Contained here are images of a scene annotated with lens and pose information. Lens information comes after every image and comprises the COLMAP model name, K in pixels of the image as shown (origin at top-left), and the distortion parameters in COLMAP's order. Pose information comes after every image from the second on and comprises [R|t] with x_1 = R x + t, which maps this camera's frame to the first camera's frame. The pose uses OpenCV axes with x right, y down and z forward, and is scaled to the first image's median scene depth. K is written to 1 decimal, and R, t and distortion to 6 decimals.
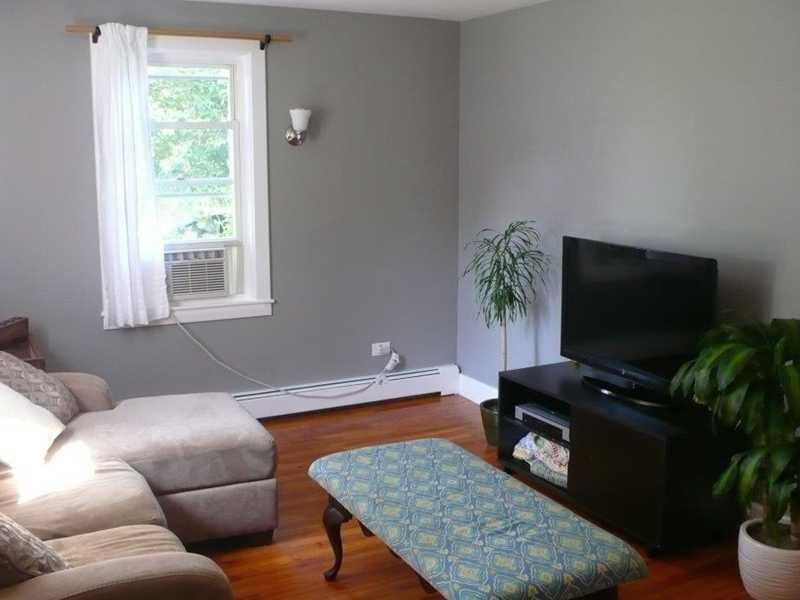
lens RADIAL K [[850.5, 0, 400.0], [0, 850.5, 300.0], [0, 0, 1]] dist [-0.094263, 0.021880]
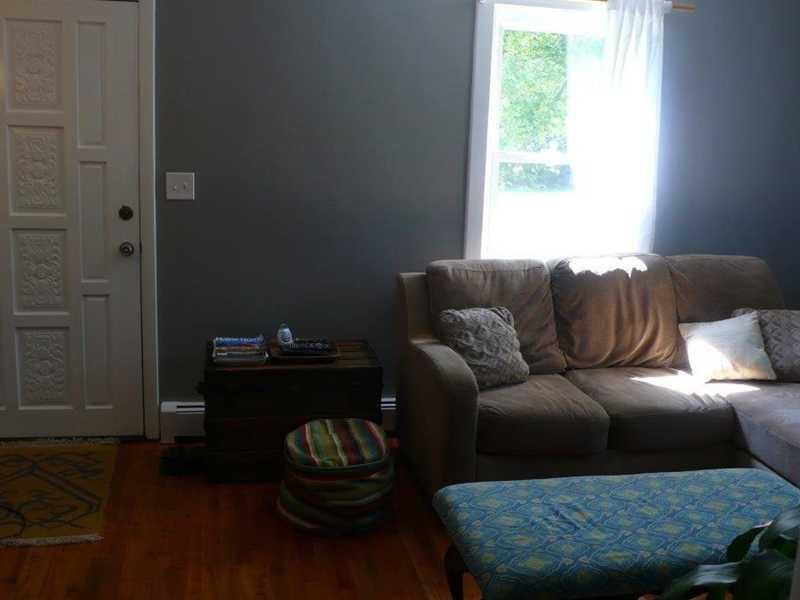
lens RADIAL K [[850.5, 0, 400.0], [0, 850.5, 300.0], [0, 0, 1]] dist [-0.094263, 0.021880]
pose [[-0.283767, 0.187814, -0.940320, 1.033054], [-0.199064, 0.947729, 0.249367, -0.169339], [0.938003, 0.257946, -0.231547, 0.970786]]
